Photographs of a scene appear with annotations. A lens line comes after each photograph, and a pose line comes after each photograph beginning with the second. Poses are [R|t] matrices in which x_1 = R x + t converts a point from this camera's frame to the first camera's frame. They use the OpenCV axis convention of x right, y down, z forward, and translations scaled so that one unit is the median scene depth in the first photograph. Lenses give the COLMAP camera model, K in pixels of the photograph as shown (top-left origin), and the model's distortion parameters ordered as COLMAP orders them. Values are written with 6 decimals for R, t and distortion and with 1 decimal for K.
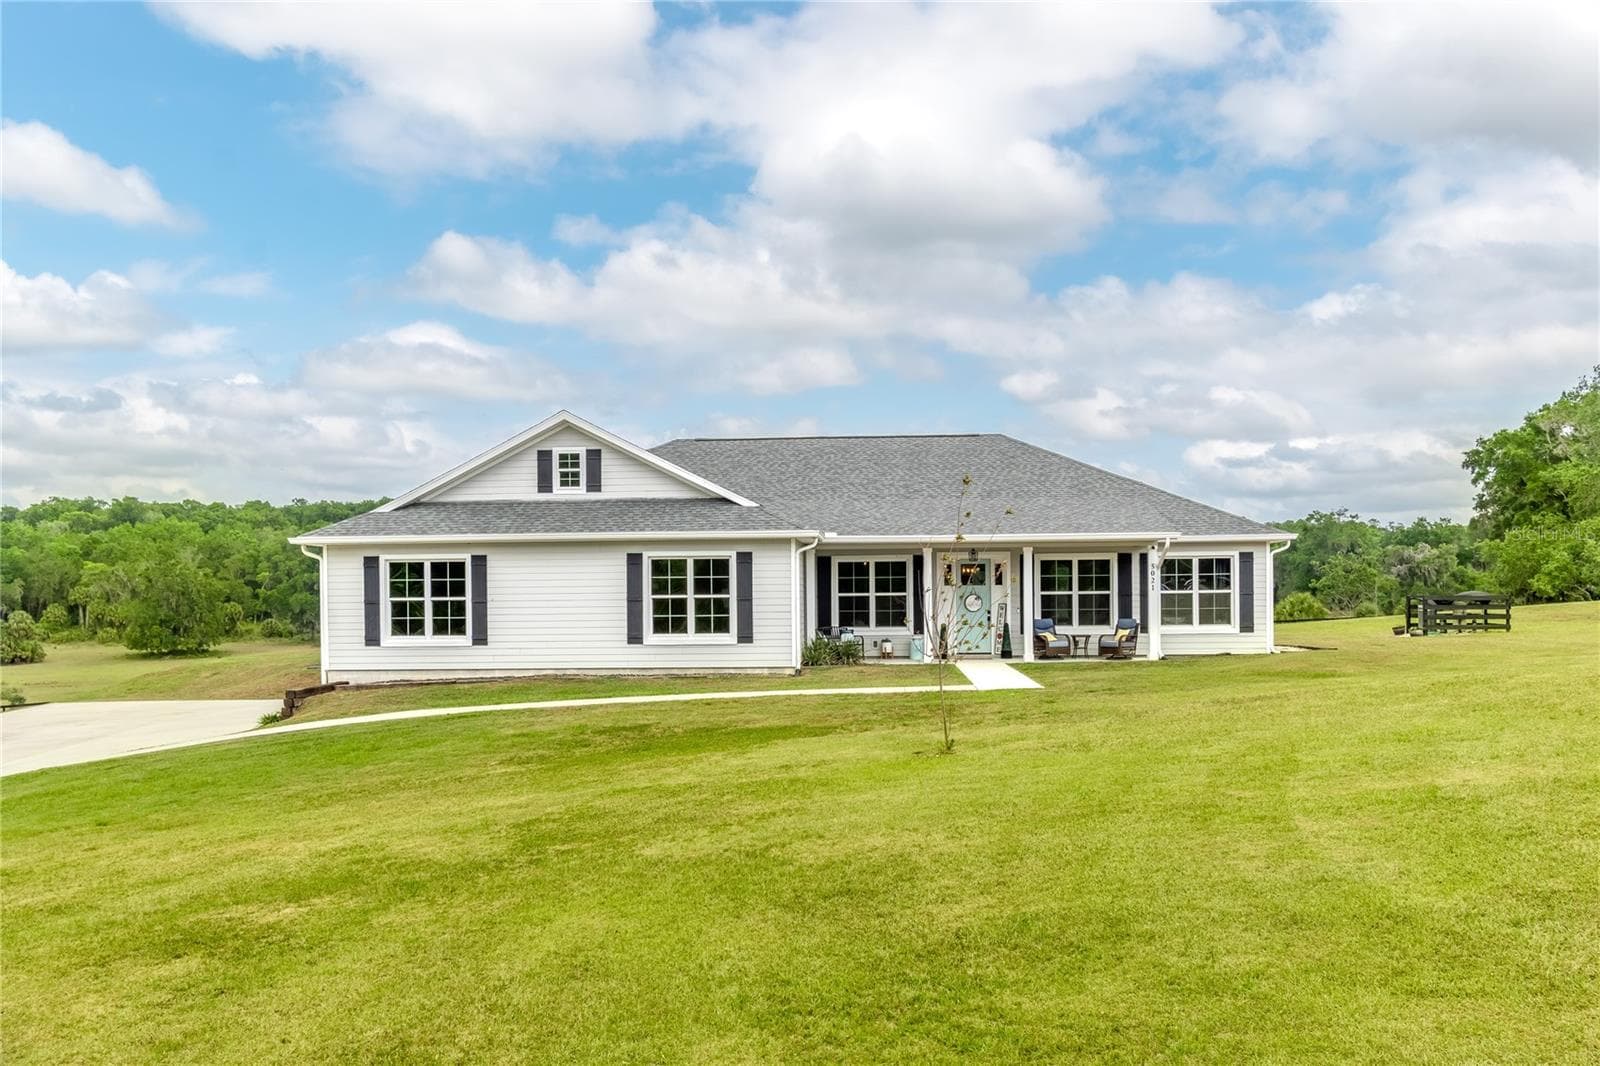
lens RADIAL K [[1412.7, 0, 809.2], [0, 1412.7, 605.7], [0, 0, 1]] dist [0.001457, 0.009795]
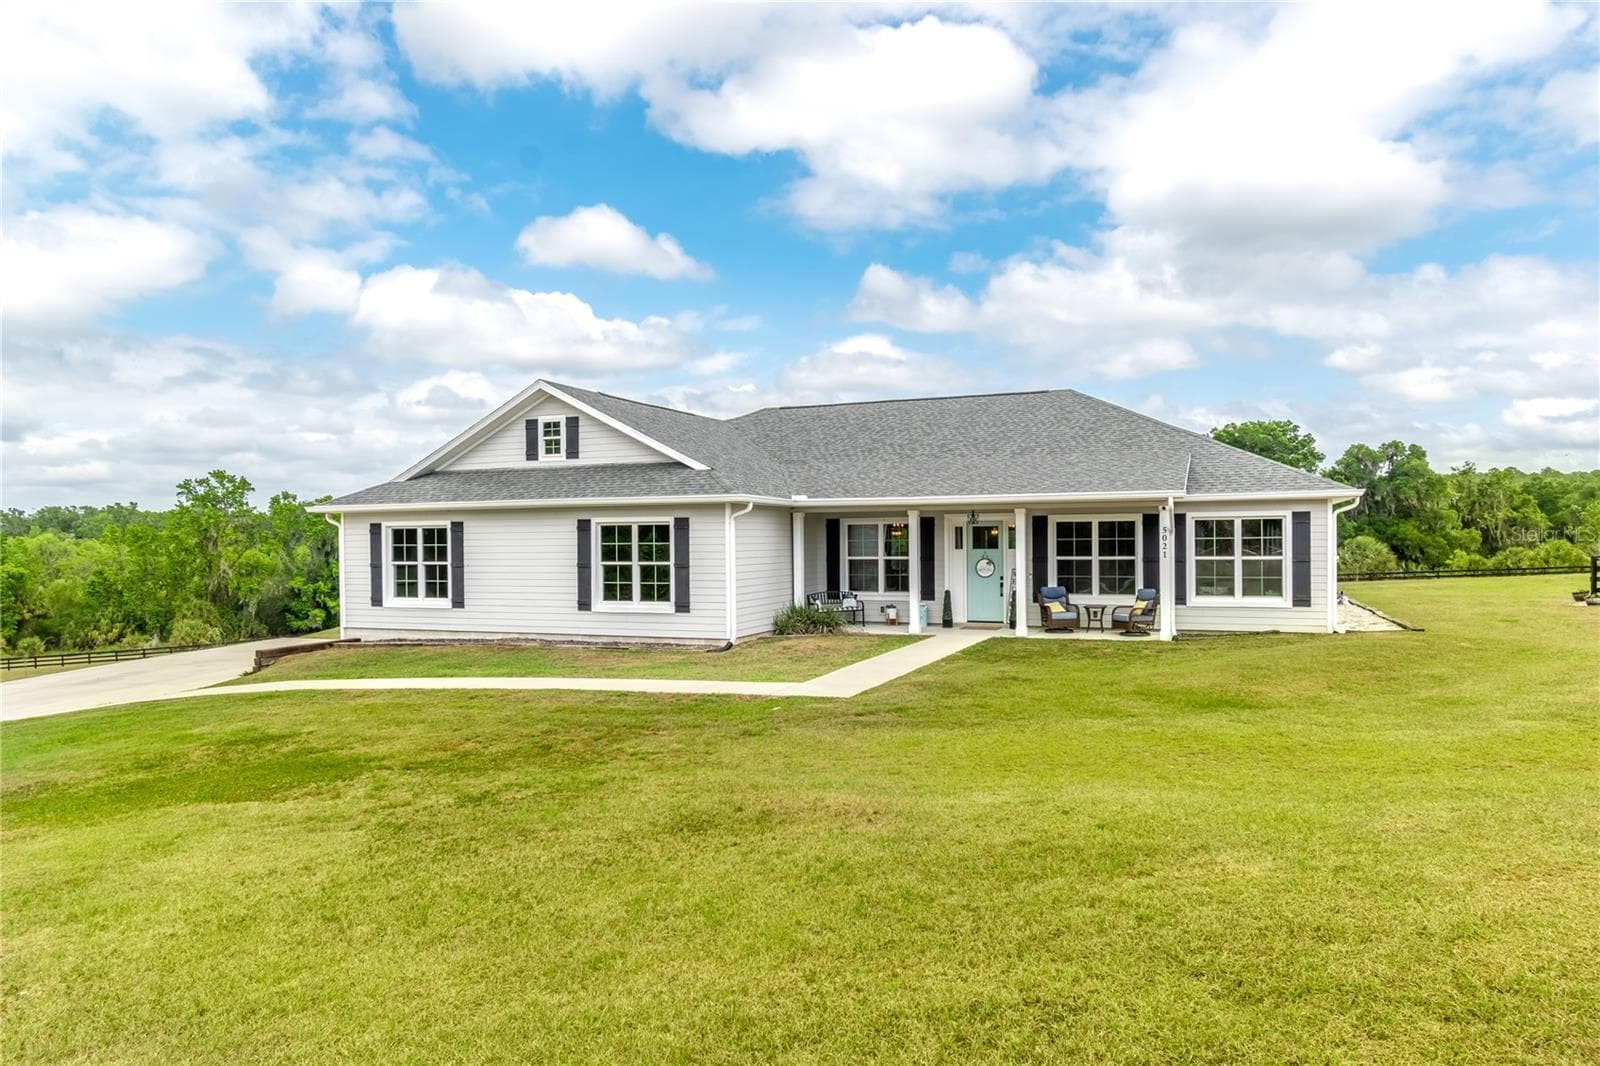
lens RADIAL K [[1041.0, 0, 810.4], [0, 1041.0, 552.5], [0, 0, 1]] dist [0.011781, 0.001499]
pose [[0.946439, 0.005517, -0.322835, 0.238427], [-0.002404, 0.999947, 0.010041, -0.019416], [0.322873, -0.008727, 0.946402, 0.322116]]
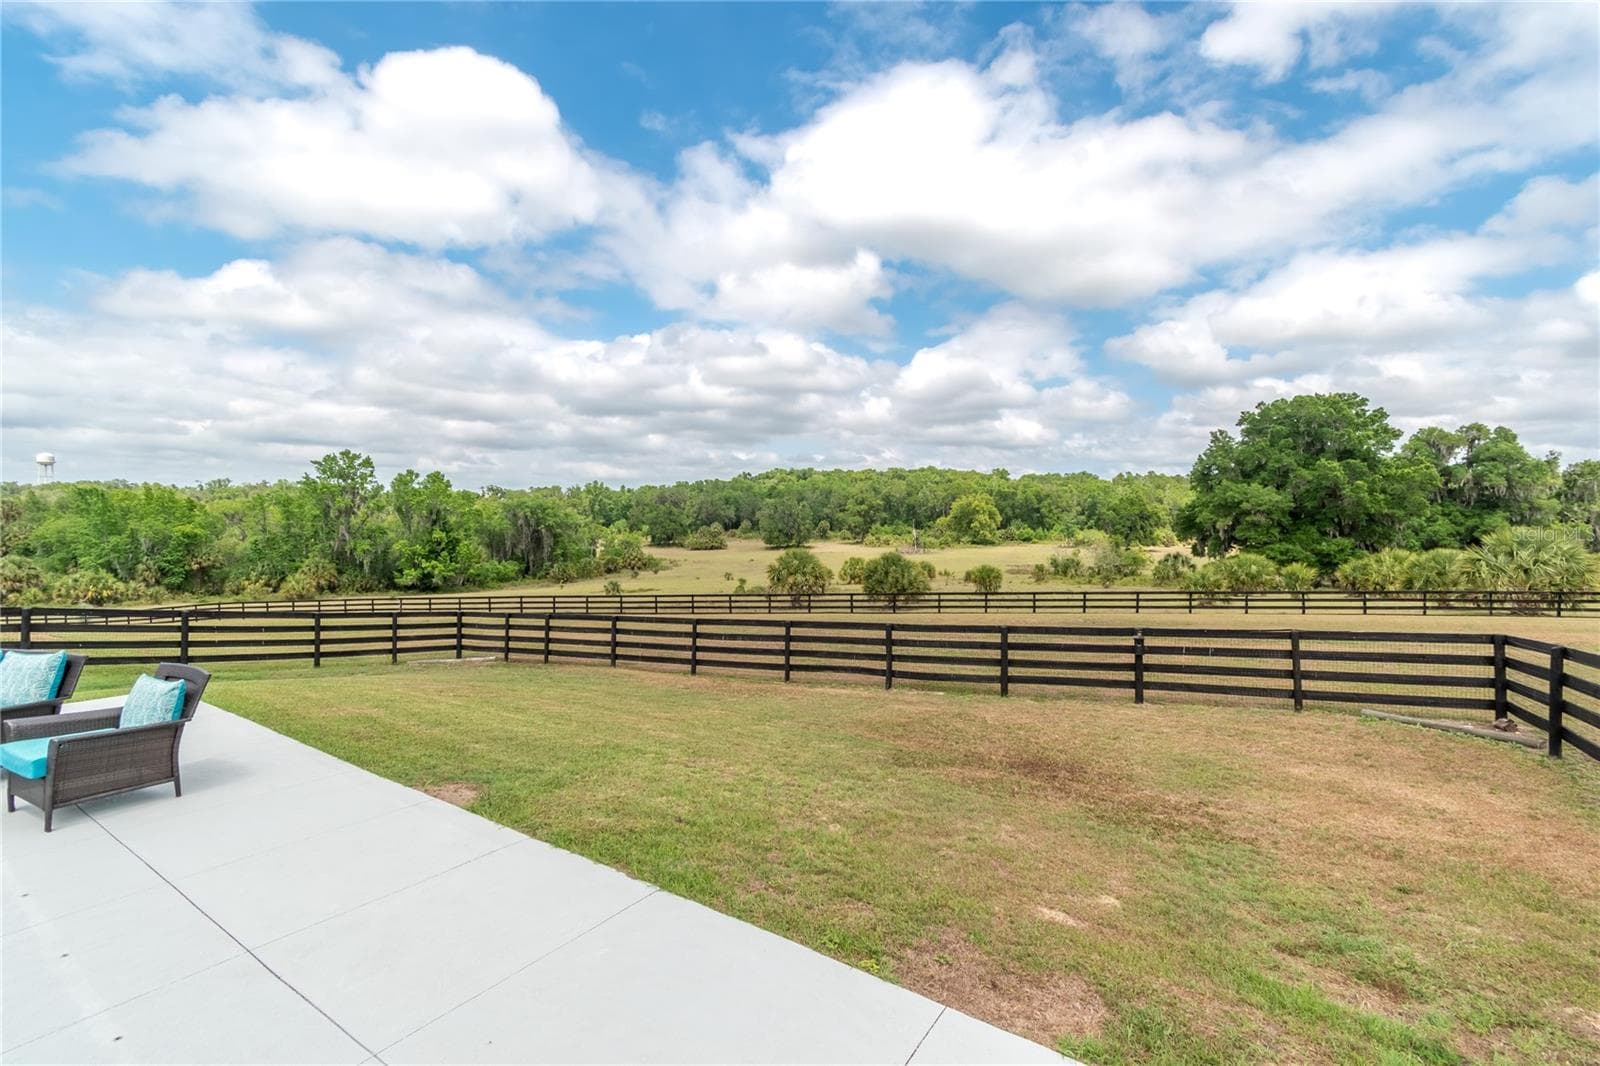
lens RADIAL K [[708.6, 0, 807.2], [0, 708.6, 530.3], [0, 0, 1]] dist [0.007348, 0.000296]
pose [[0.870952, 0.028209, -0.490558, 0.281894], [-0.024222, 0.999602, 0.014475, -0.023781], [0.490771, -0.000725, 0.871288, 1.608078]]
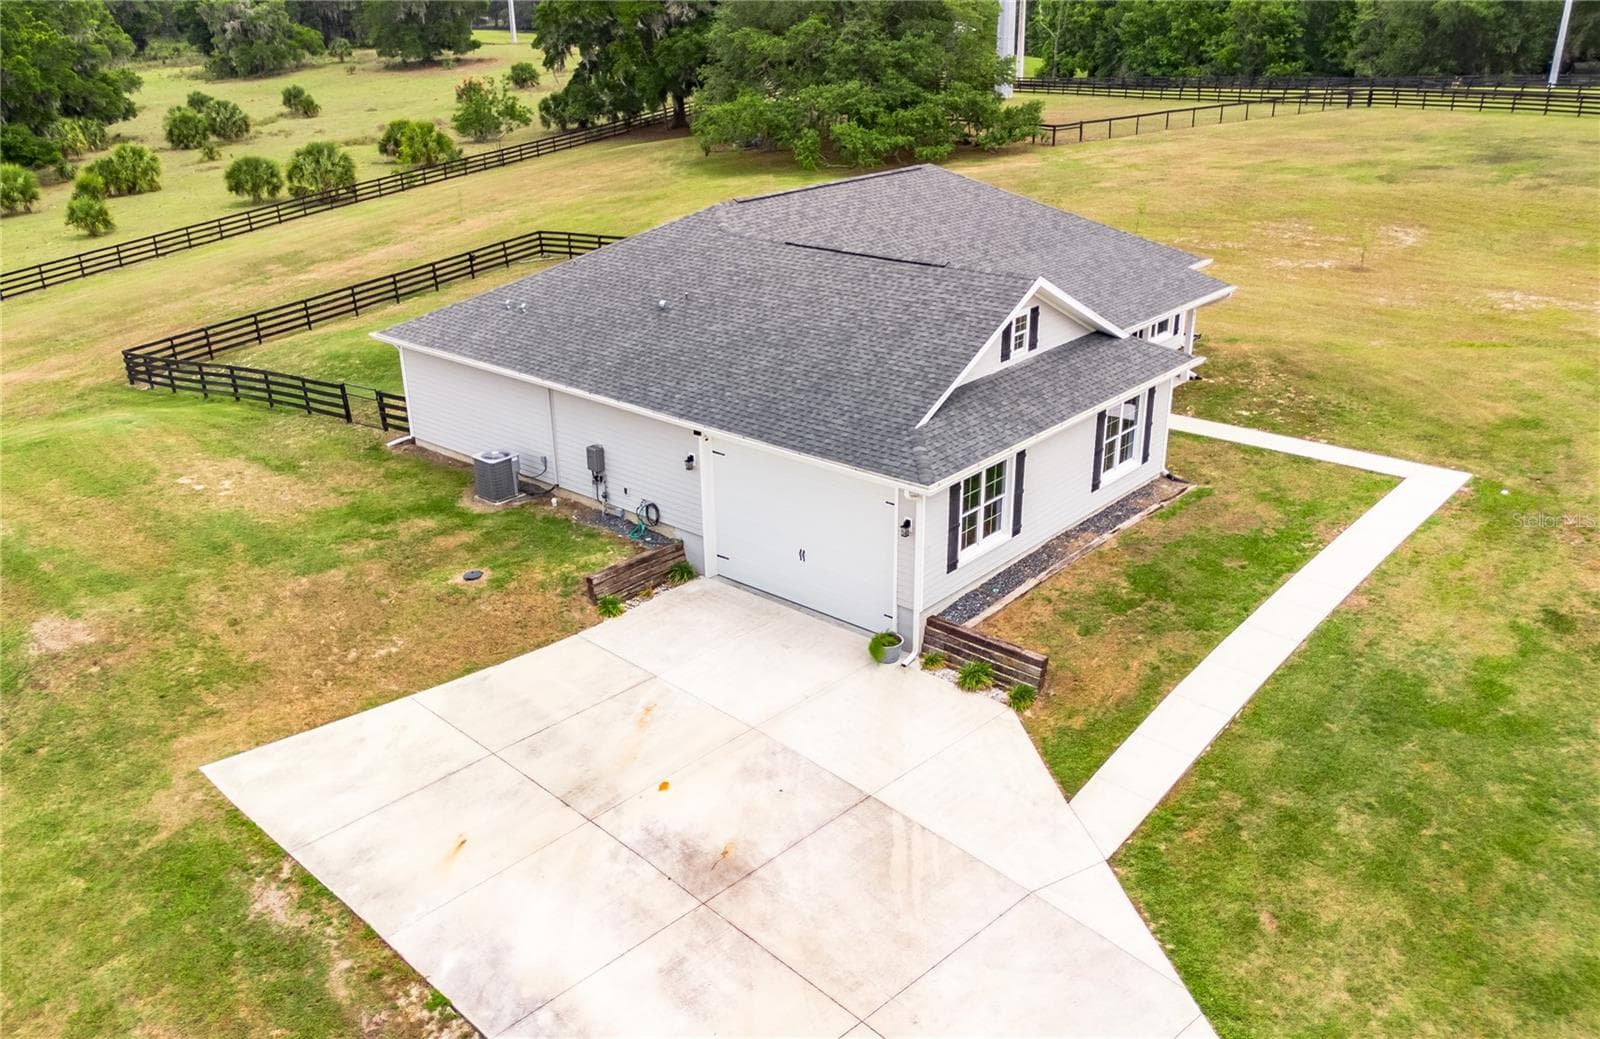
lens RADIAL K [[1307.5, 0, 800.0], [0, 1307.5, 519.5], [0, 0, 1]] dist [0.058693, -0.045863]
pose [[0.602991, -0.300869, 0.738837, -0.906138], [0.009929, 0.928912, 0.370167, -0.292951], [-0.797686, -0.215871, 0.563113, 0.552470]]
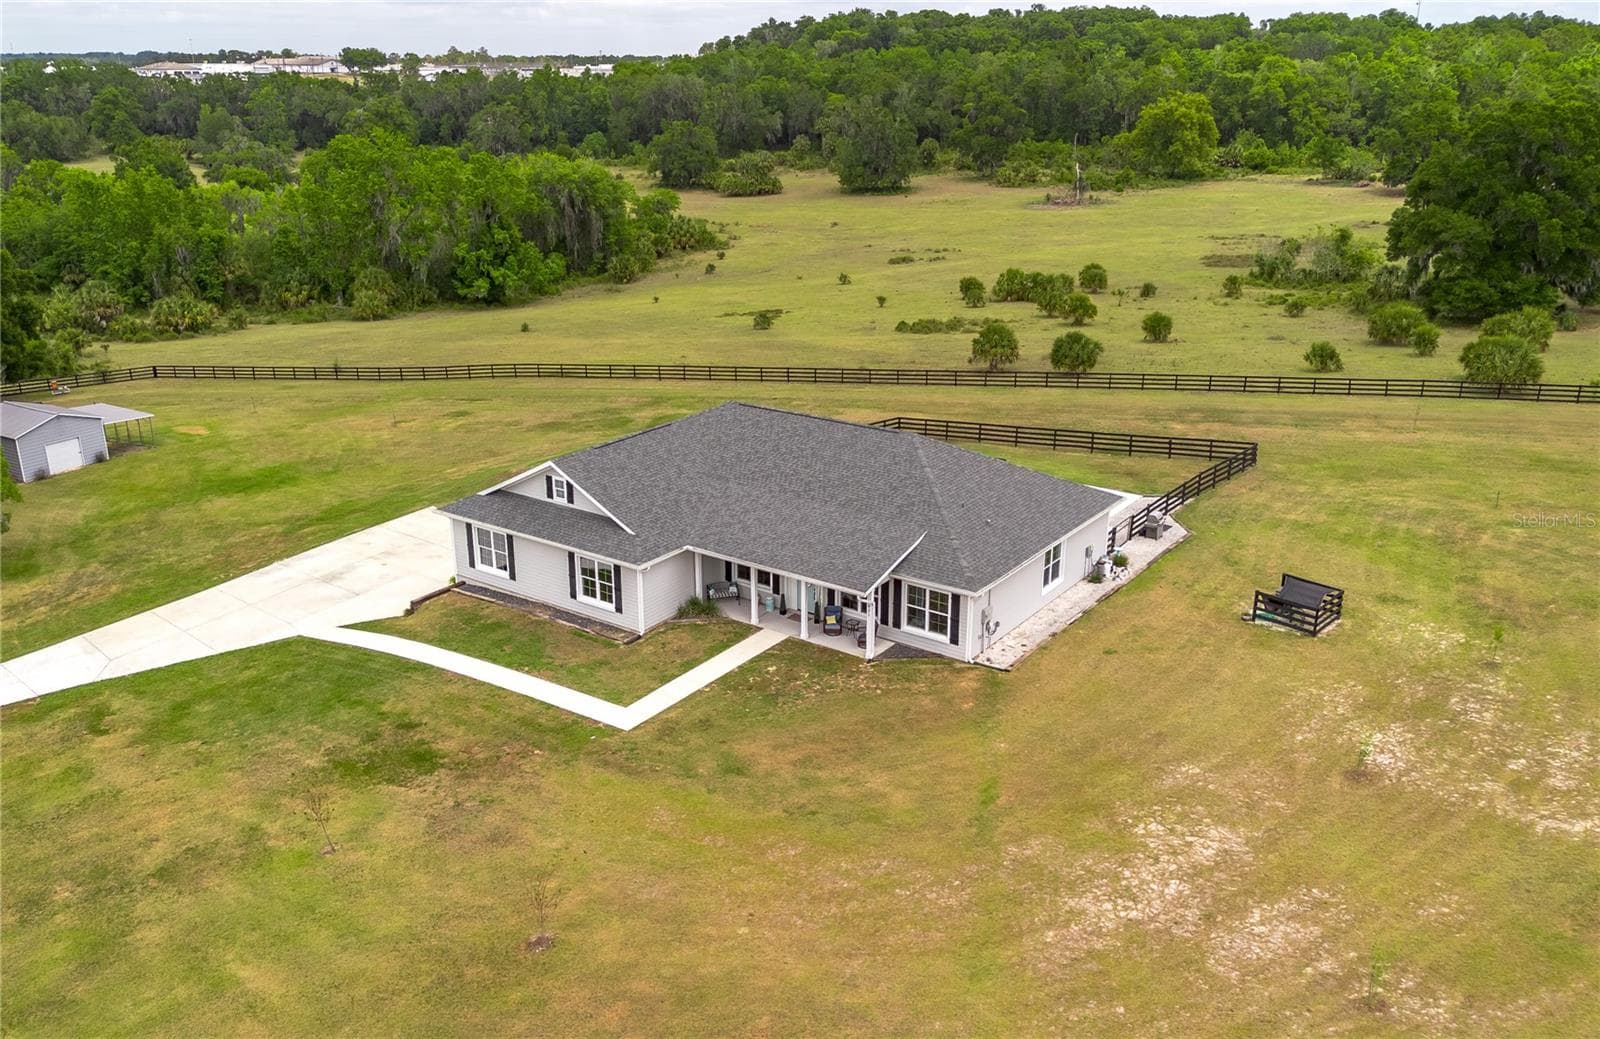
lens RADIAL K [[1304.1, 0, 770.0], [0, 1304.1, 511.2], [0, 0, 1]] dist [0.090336, -0.115341]
pose [[0.839540, 0.181098, -0.512227, 0.840948], [-0.006688, 0.946184, 0.323561, -0.565398], [0.543257, -0.268217, 0.795570, -0.155548]]
